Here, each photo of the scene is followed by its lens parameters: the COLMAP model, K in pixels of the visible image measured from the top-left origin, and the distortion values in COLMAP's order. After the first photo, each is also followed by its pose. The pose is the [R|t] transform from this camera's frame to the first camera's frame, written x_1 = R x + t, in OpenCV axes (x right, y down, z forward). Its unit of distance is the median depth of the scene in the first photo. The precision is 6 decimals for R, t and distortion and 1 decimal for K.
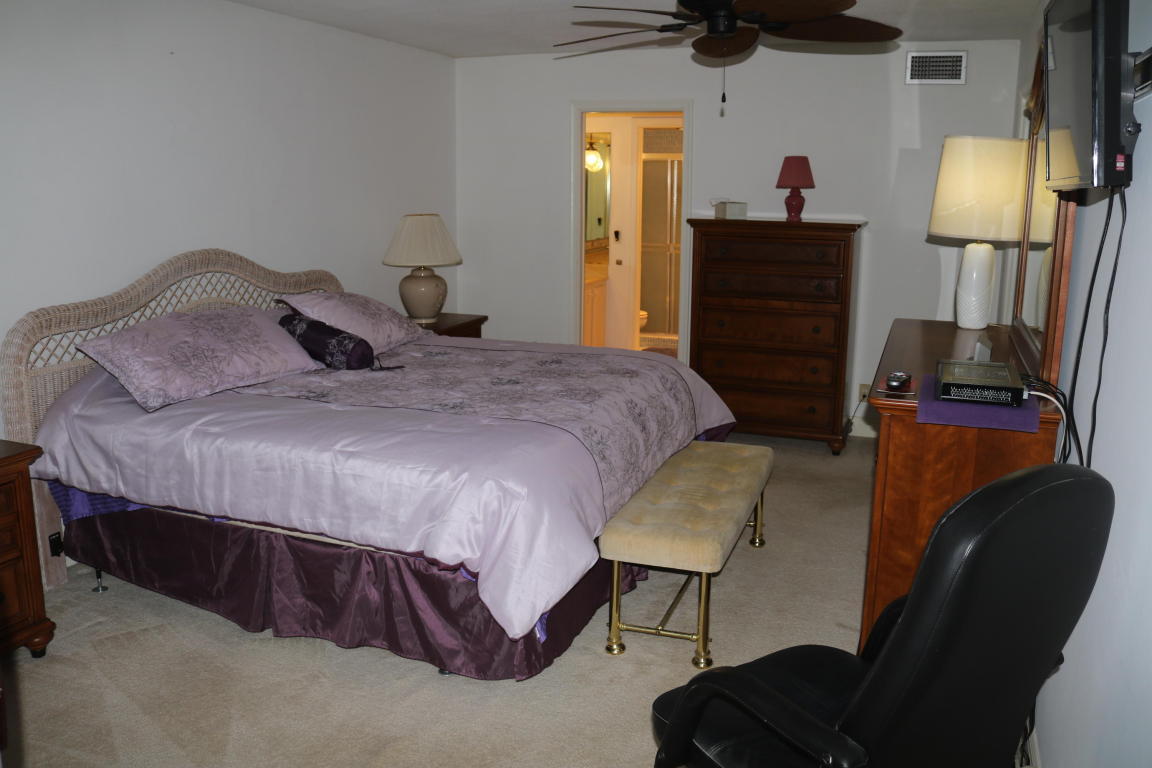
lens RADIAL K [[945.6, 0, 575.4], [0, 945.6, 374.6], [0, 0, 1]] dist [-0.143479, 0.104629]
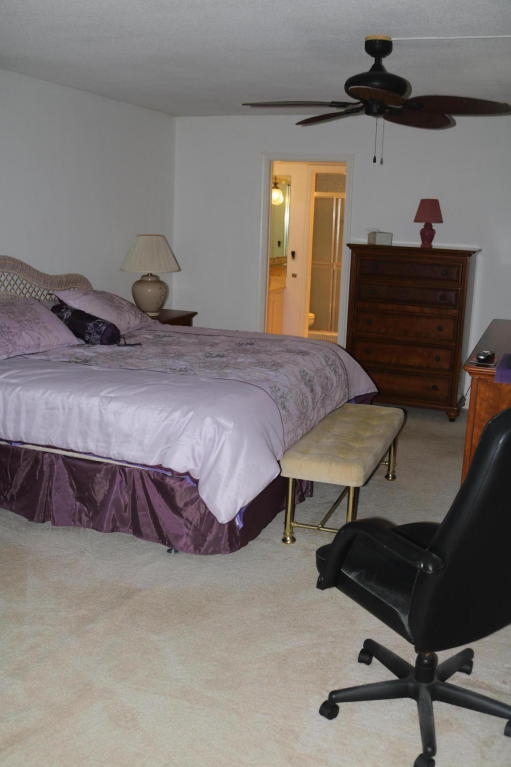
lens RADIAL K [[759.6, 0, 258.3], [0, 759.6, 388.2], [0, 0, 1]] dist [-0.076299, 0.000000]
pose [[0.999632, 0.026287, 0.006755, -0.016472], [-0.026464, 0.999268, 0.027611, 0.024633], [-0.006024, -0.027780, 0.999596, -0.148449]]
